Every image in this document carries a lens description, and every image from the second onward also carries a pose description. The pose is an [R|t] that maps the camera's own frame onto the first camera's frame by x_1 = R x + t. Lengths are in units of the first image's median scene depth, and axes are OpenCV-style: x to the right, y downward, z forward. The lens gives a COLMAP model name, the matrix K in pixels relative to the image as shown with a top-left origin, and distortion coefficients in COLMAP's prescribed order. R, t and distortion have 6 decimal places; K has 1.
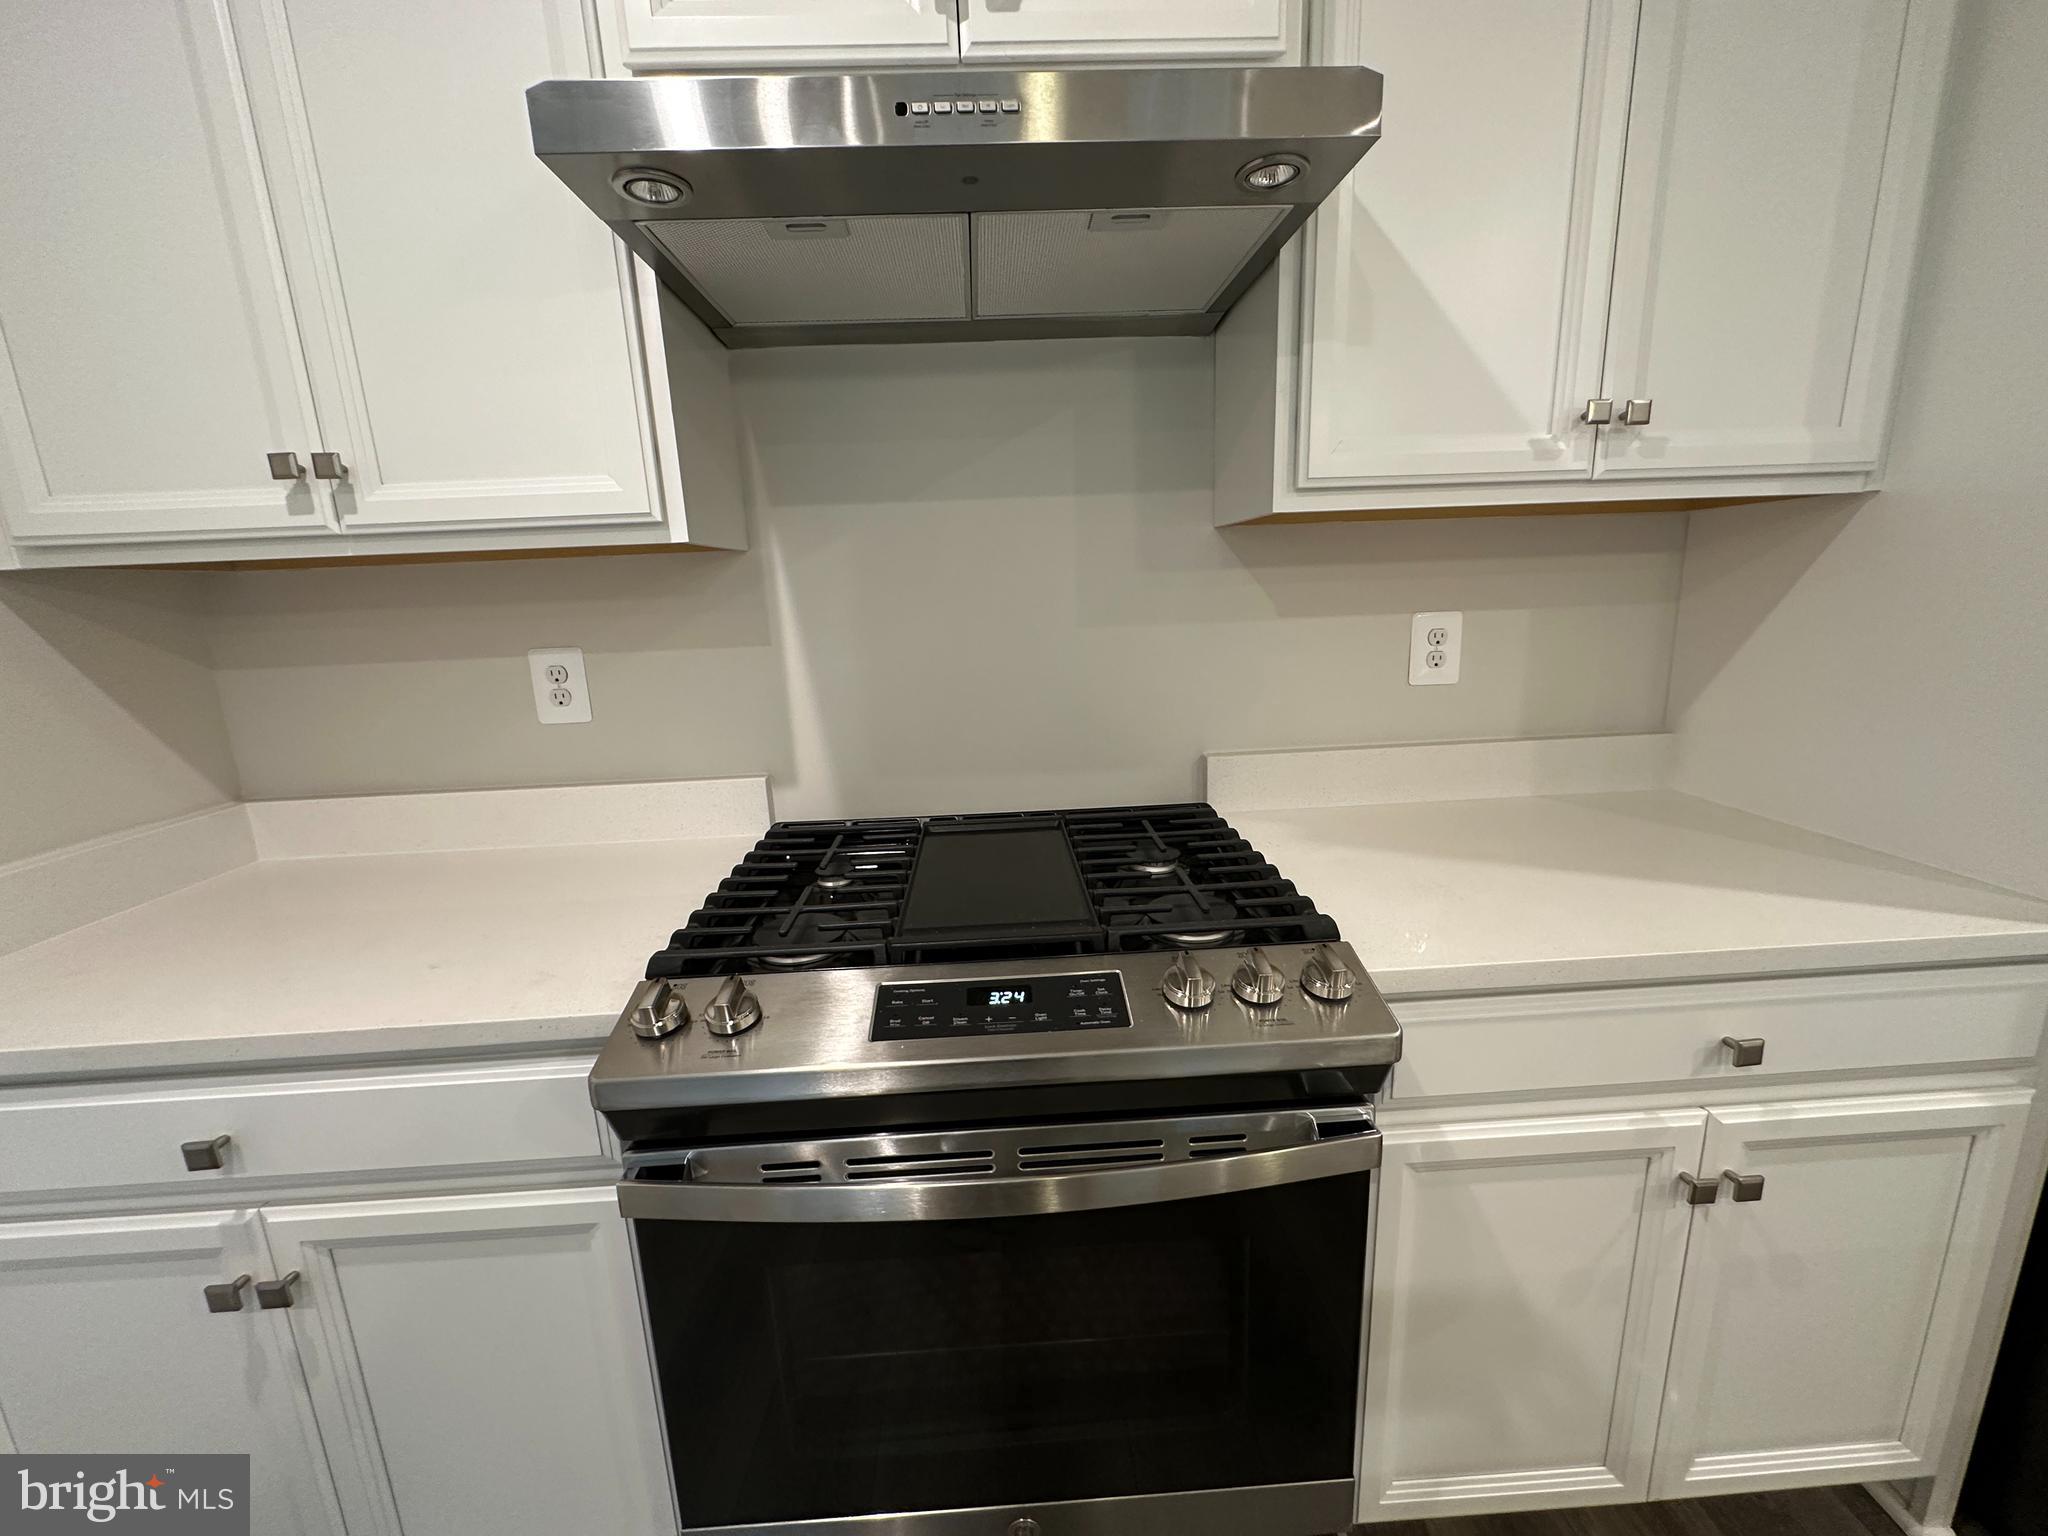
lens RADIAL K [[820.7, 0, 1018.2], [0, 820.7, 770.0], [0, 0, 1]] dist [-0.013544, 0.000096]
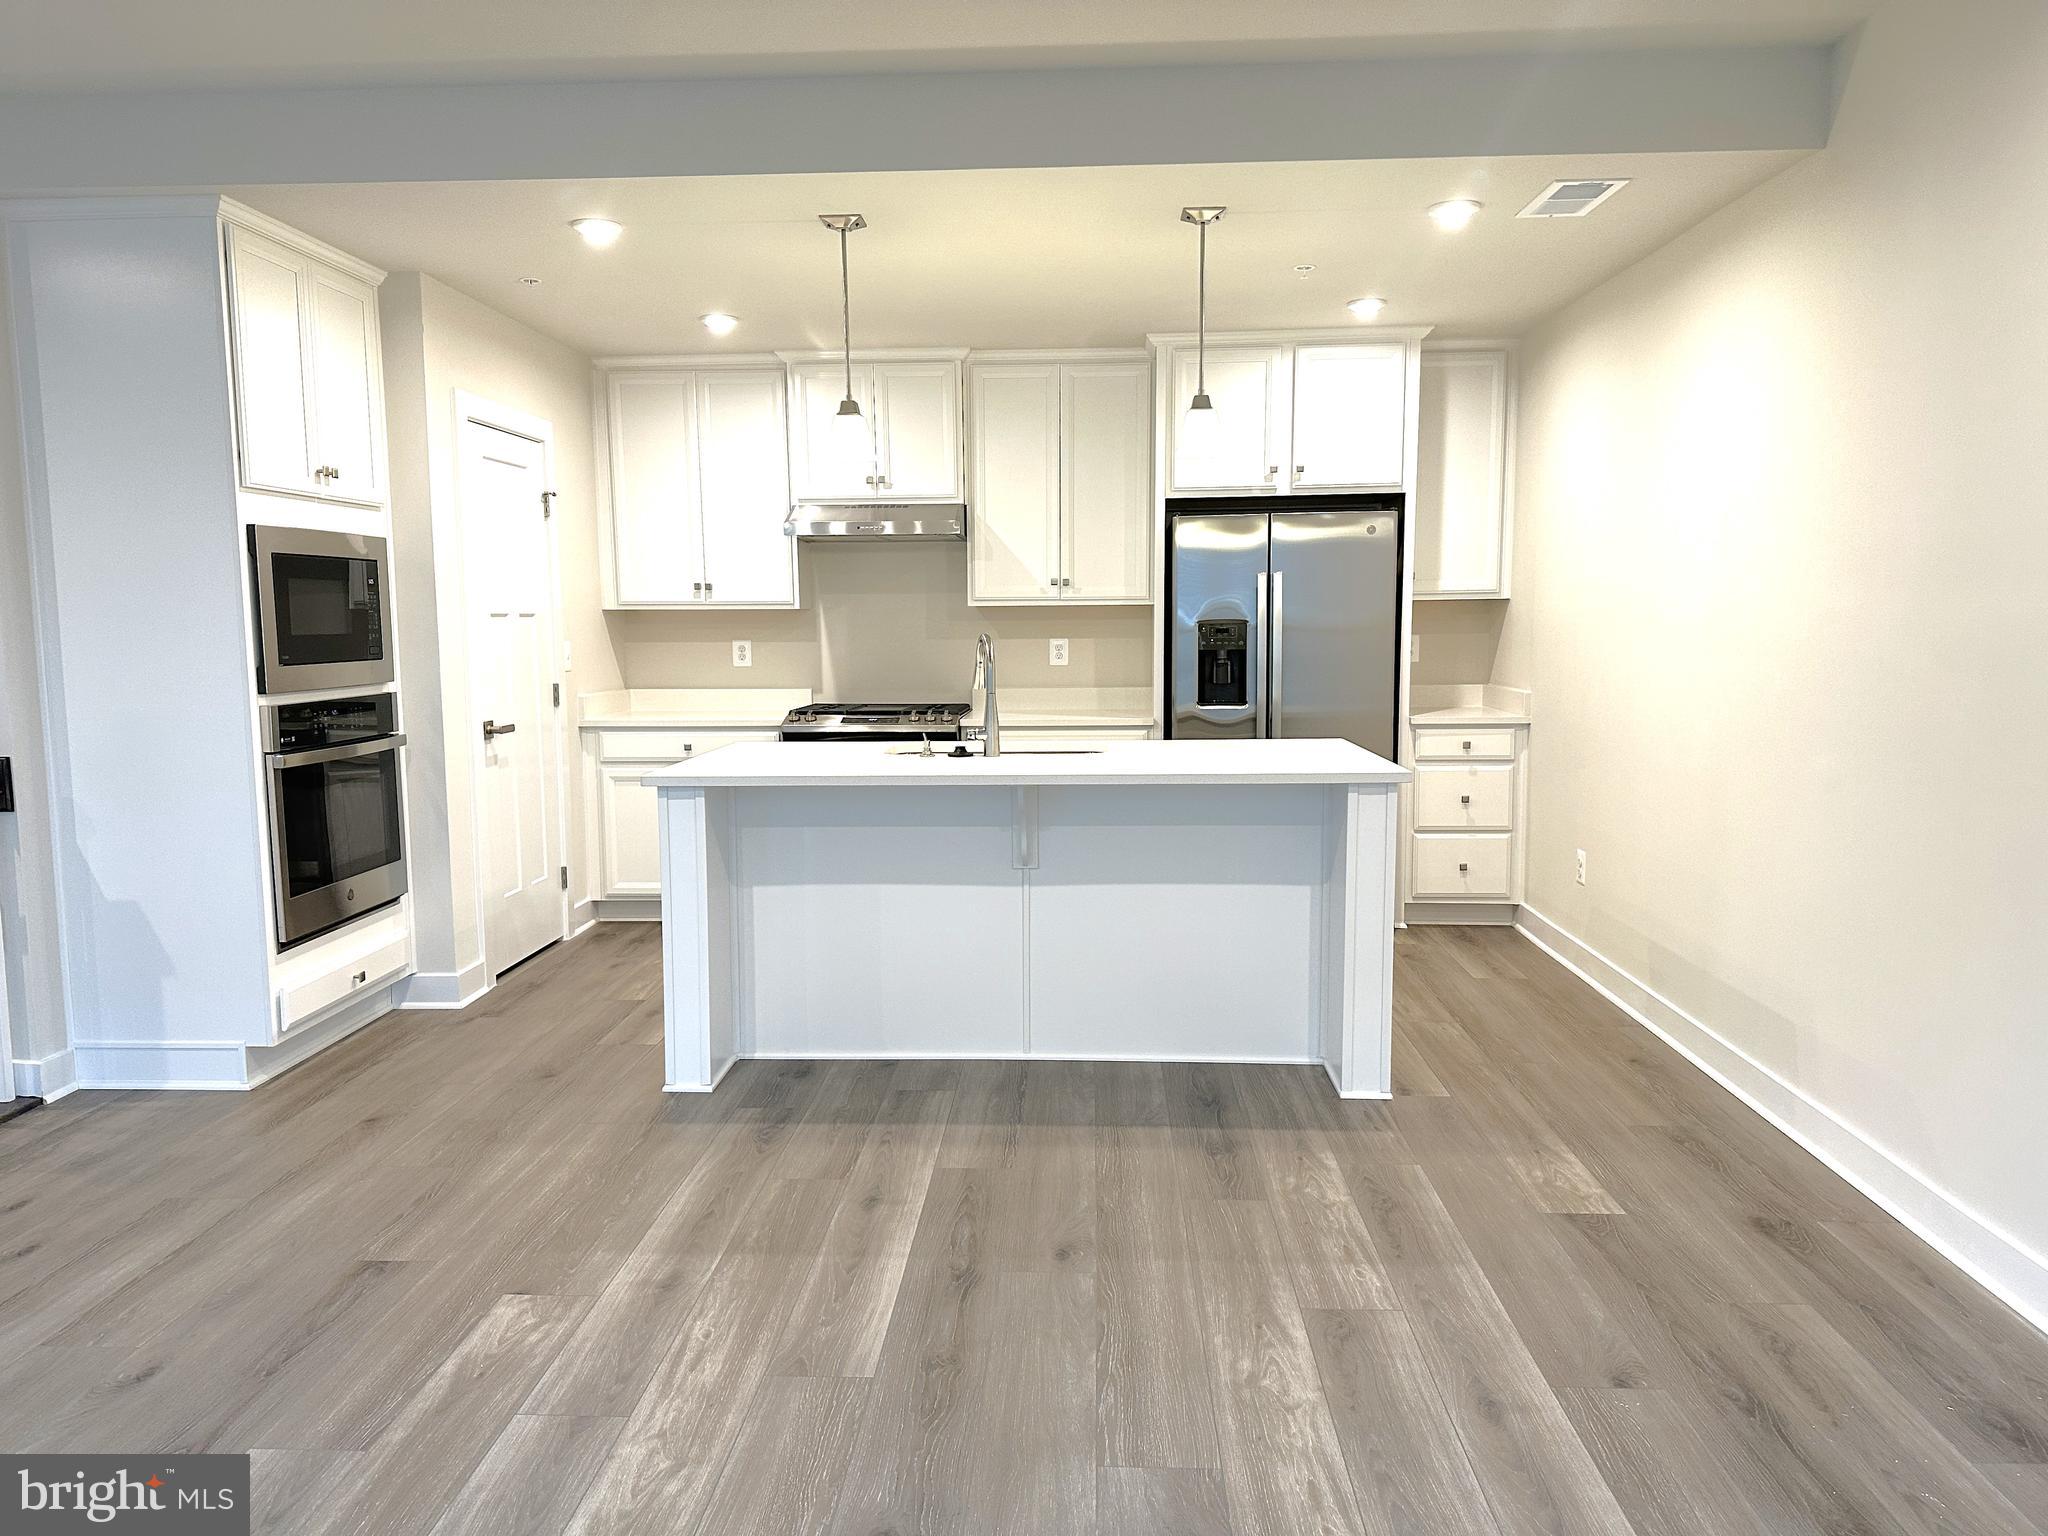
lens RADIAL K [[1421.9, 0, 1025.4], [0, 1421.9, 768.7], [0, 0, 1]] dist [0.002739, -0.000168]
pose [[0.994930, 0.044203, -0.090334, 0.861276], [-0.053512, 0.993203, -0.103369, 0.741145], [0.085151, 0.107679, 0.990533, -3.694639]]
